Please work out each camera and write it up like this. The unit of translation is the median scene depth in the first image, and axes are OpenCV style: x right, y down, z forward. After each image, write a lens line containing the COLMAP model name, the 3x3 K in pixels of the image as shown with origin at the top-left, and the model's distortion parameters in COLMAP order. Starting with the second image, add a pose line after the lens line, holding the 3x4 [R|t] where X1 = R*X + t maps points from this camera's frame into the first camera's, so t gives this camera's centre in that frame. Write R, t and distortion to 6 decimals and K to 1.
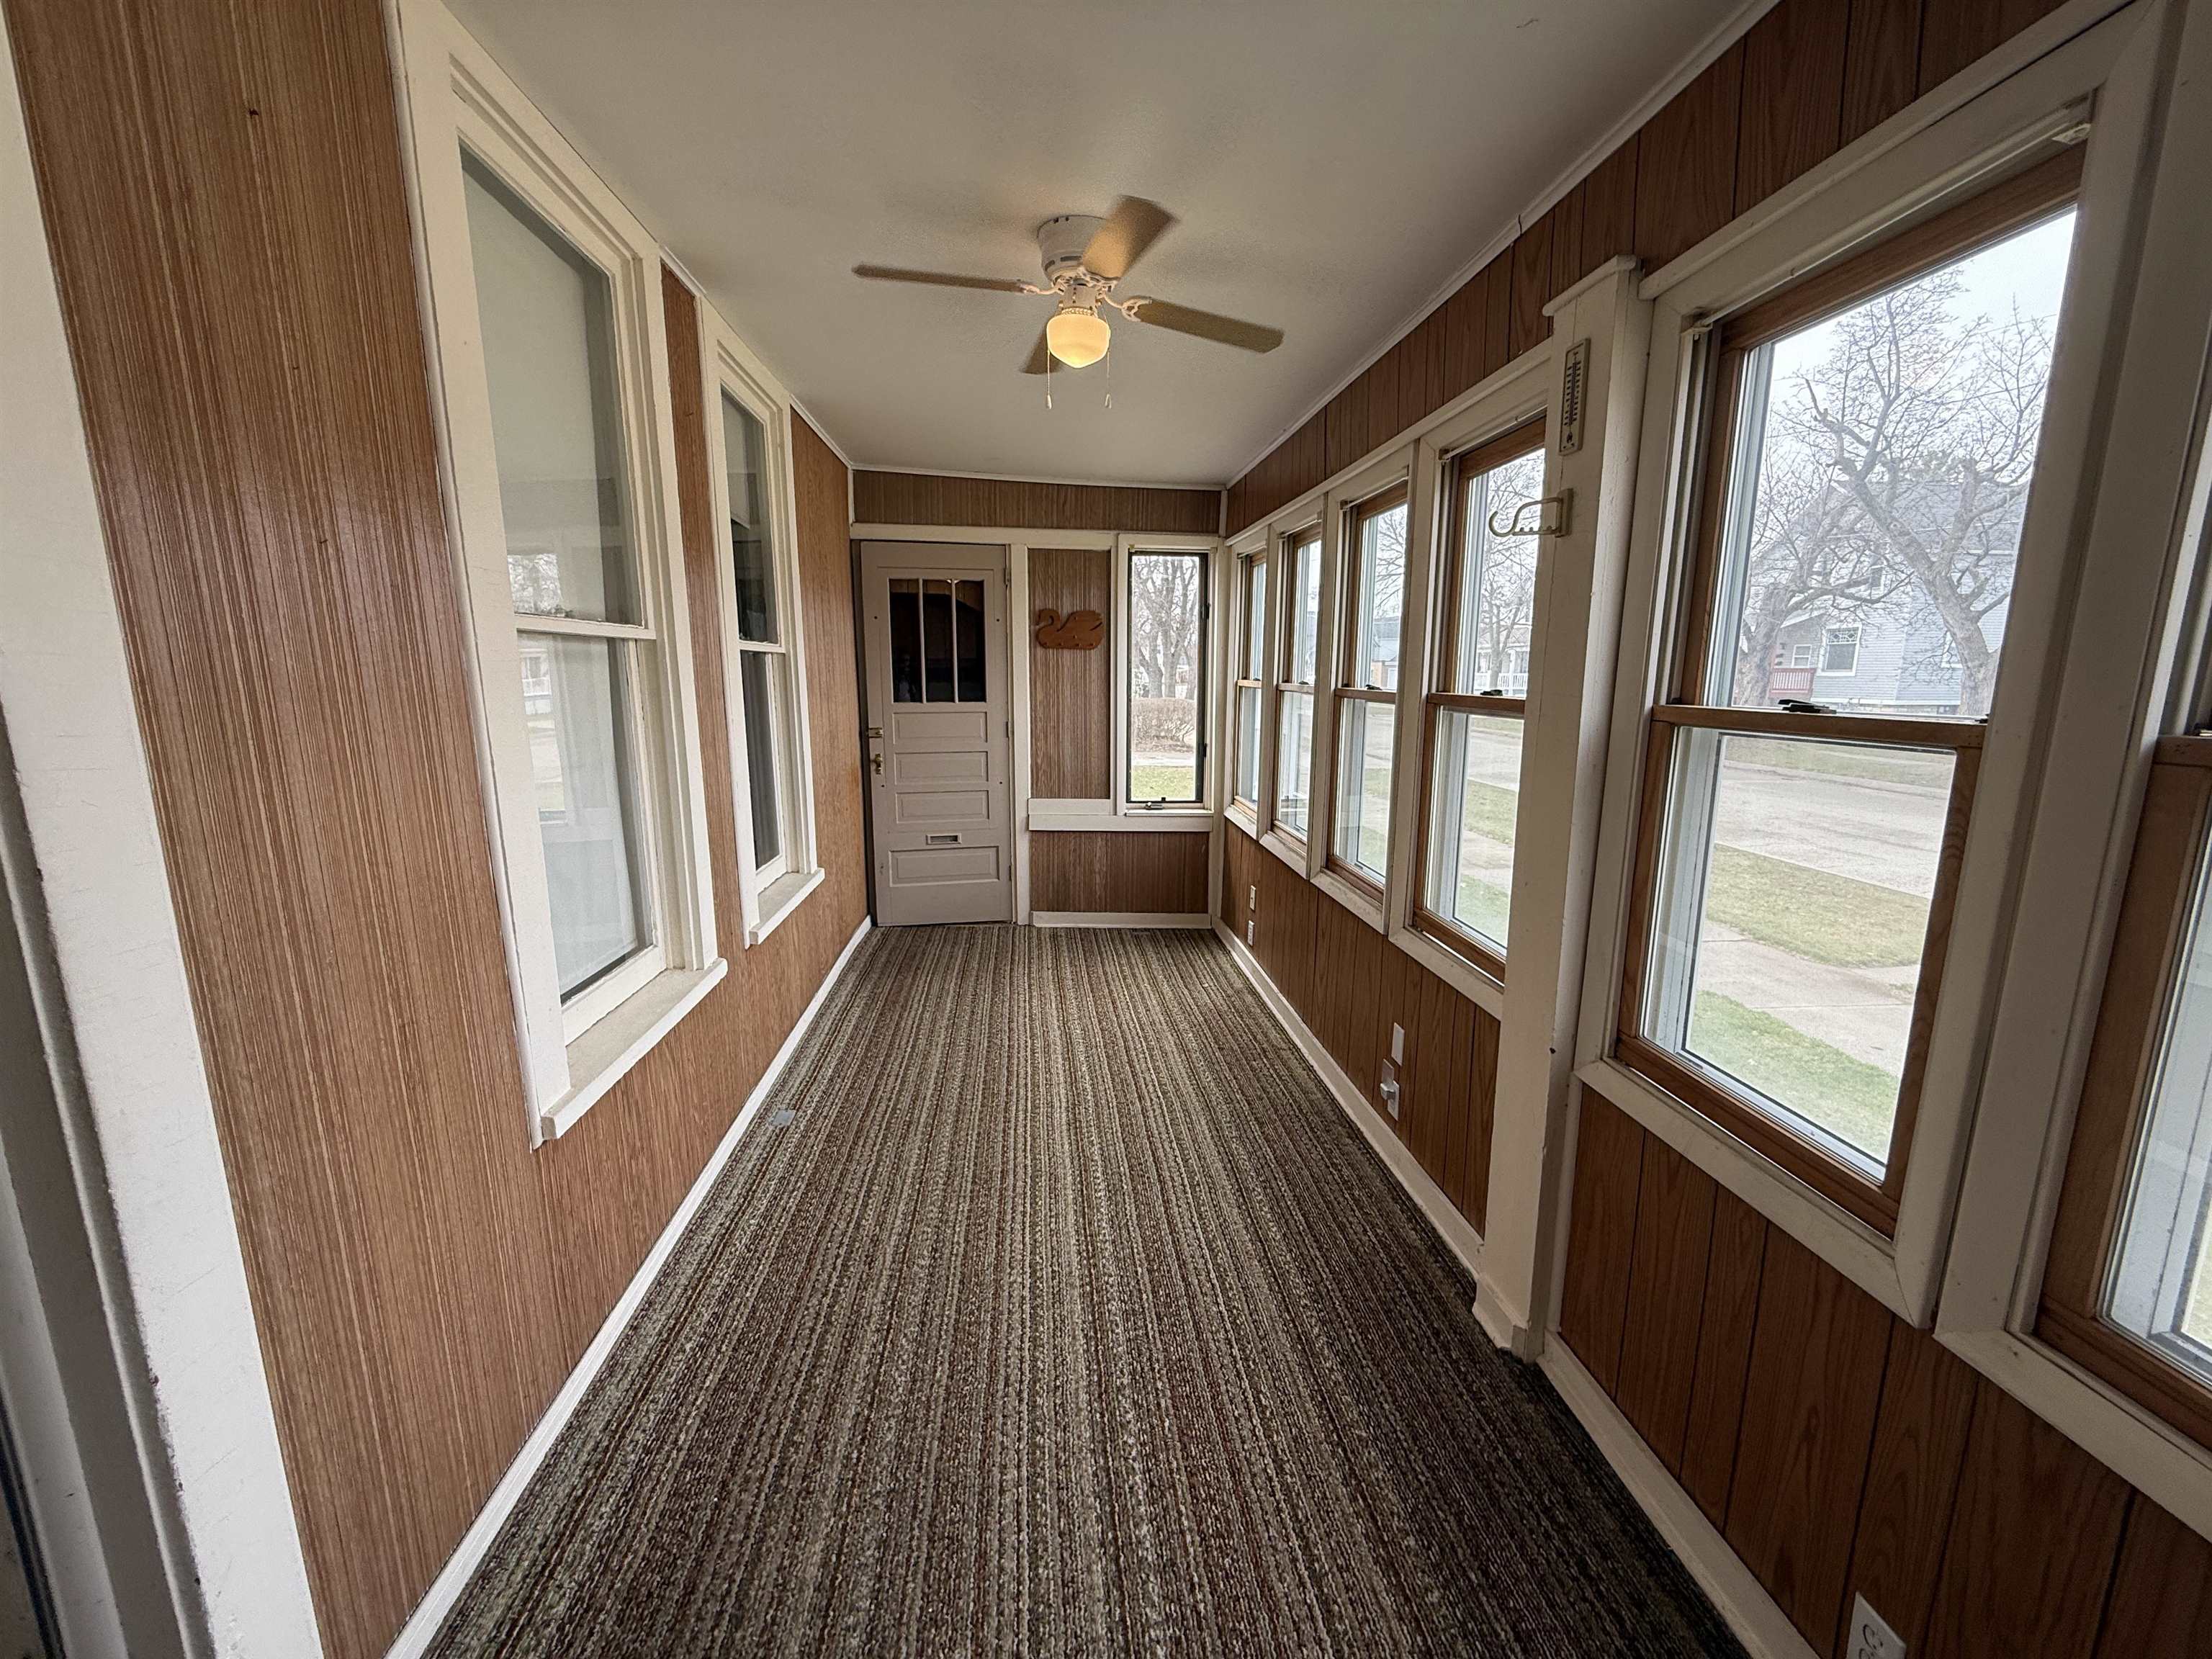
lens RADIAL K [[882.8, 0, 1096.7], [0, 882.8, 829.3], [0, 0, 1]] dist [-0.001883, 0.000677]
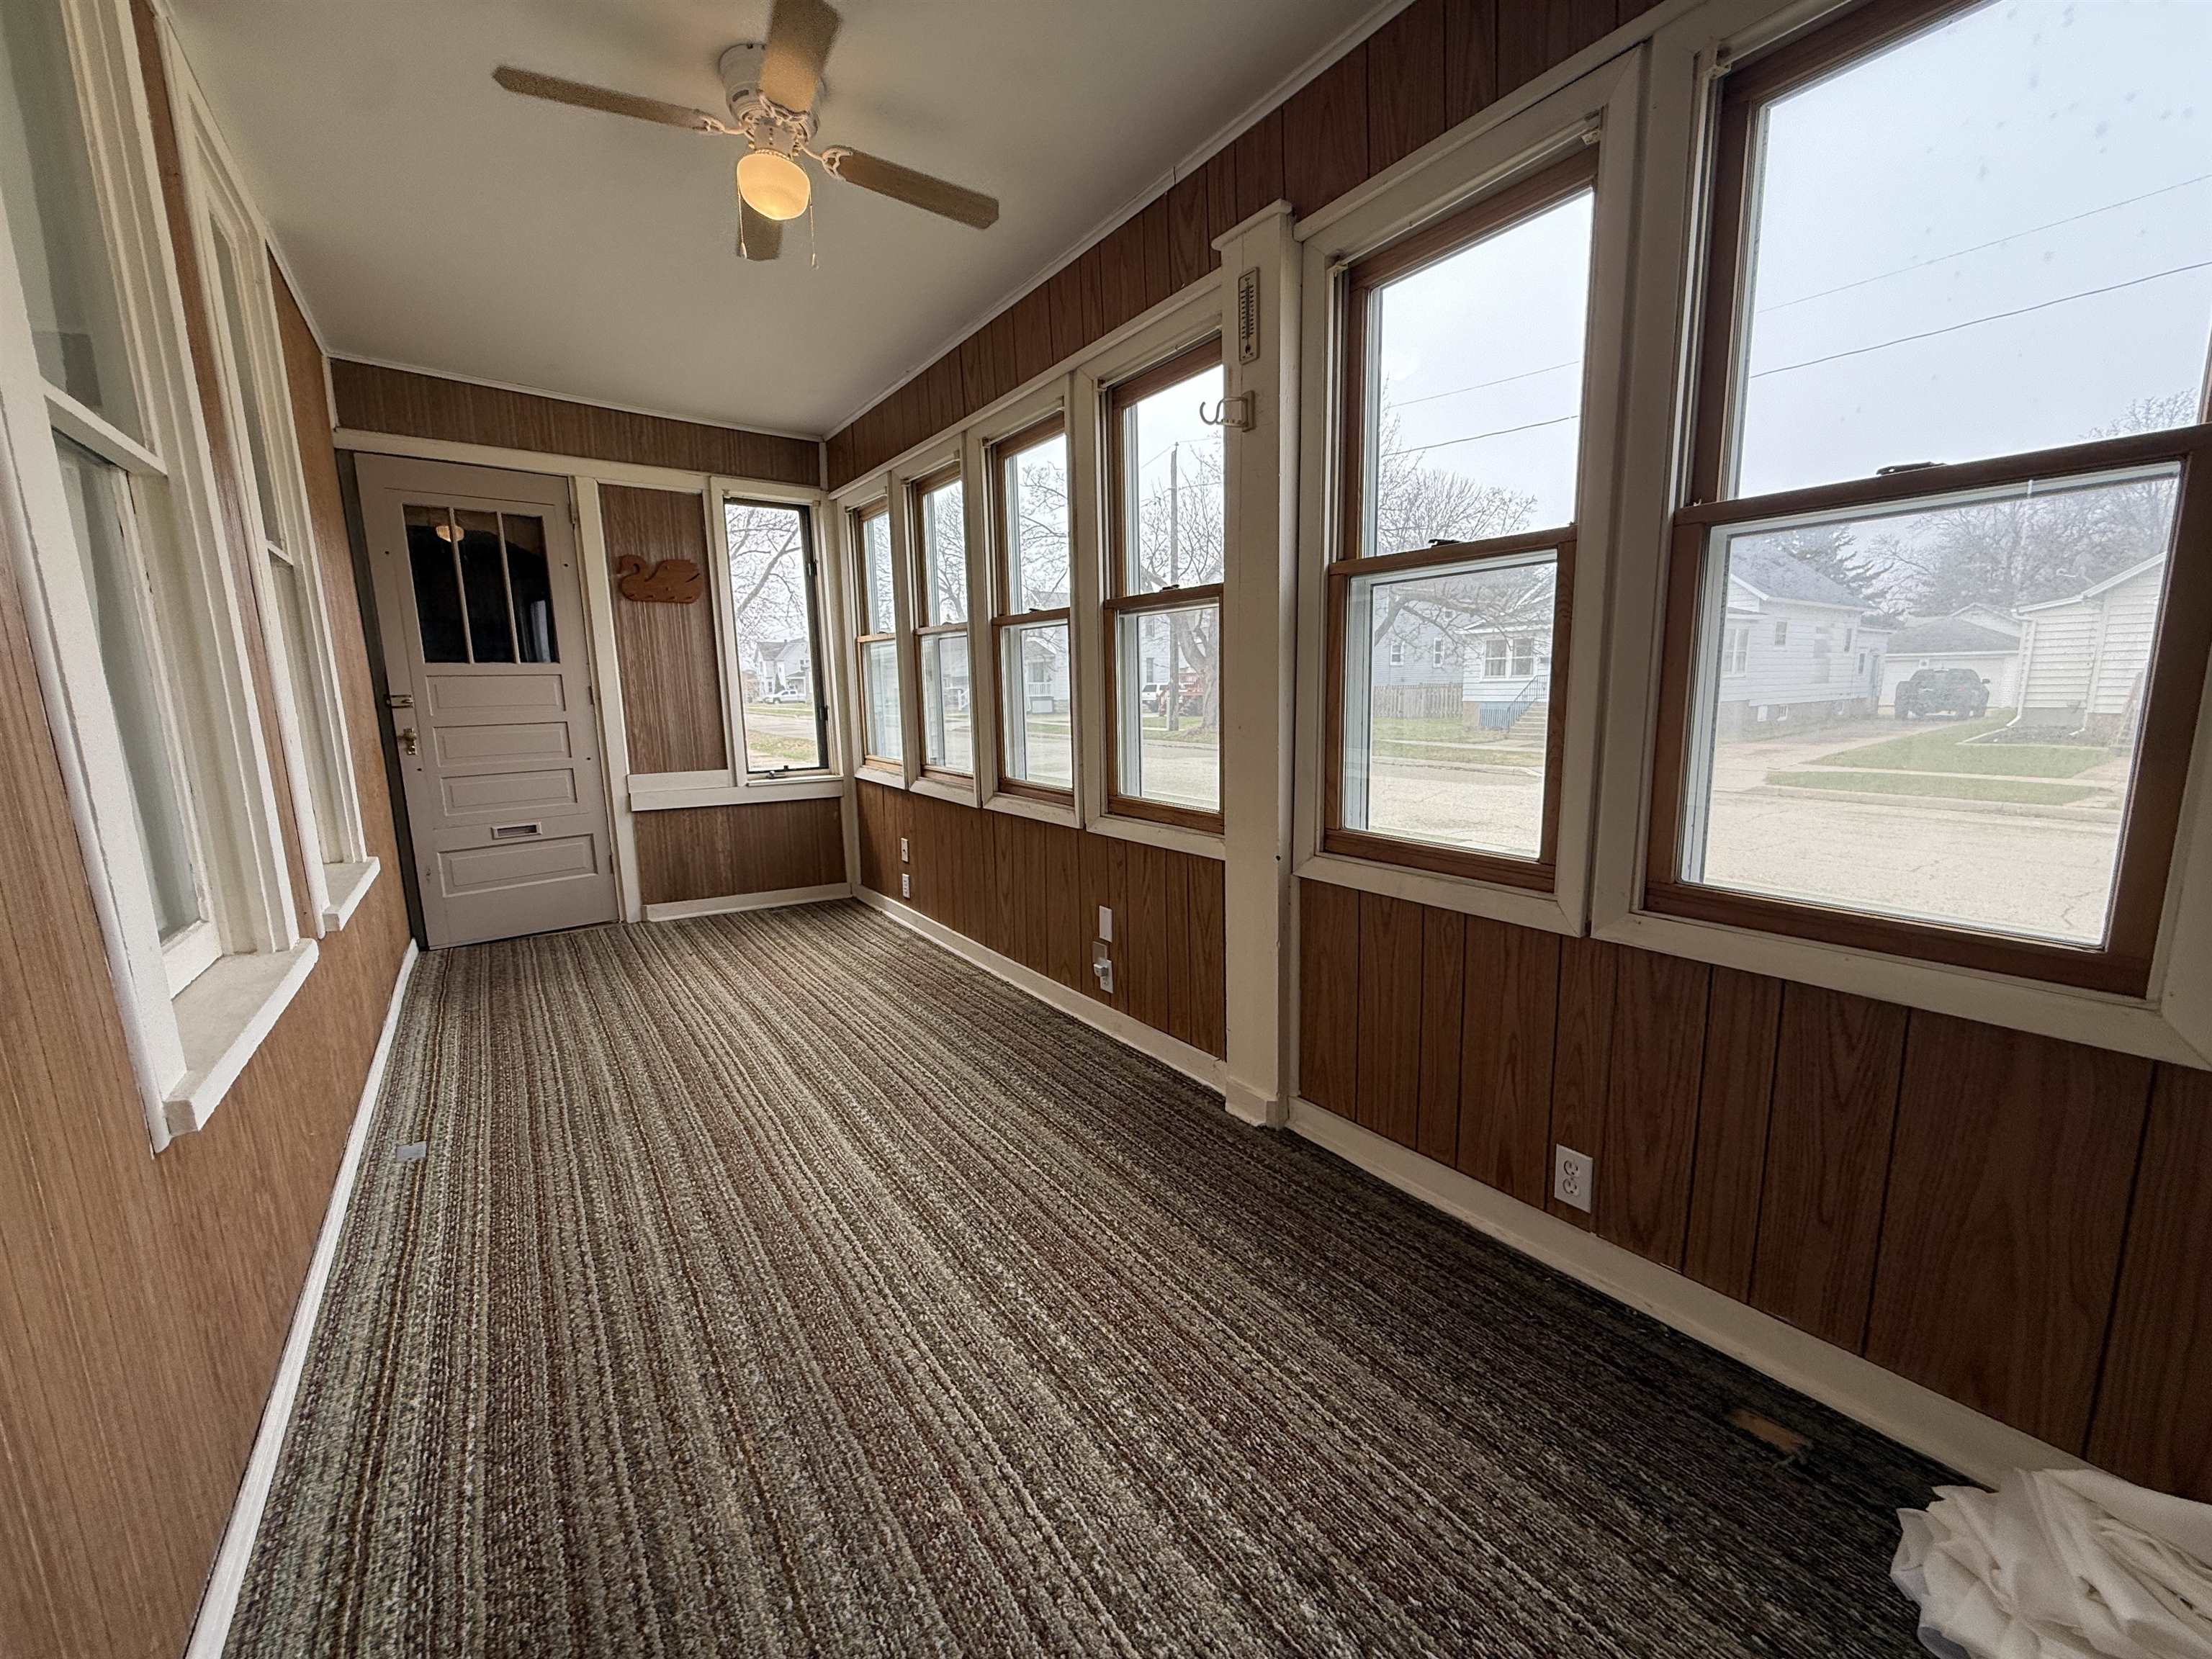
lens RADIAL K [[882.8, 0, 1099.2], [0, 882.8, 831.5], [0, 0, 1]] dist [-0.001883, 0.000677]
pose [[0.865735, -0.102063, 0.489986, -0.273429], [0.111474, 0.993717, 0.010031, 0.164329], [-0.487931, 0.045936, 0.871673, 0.055117]]
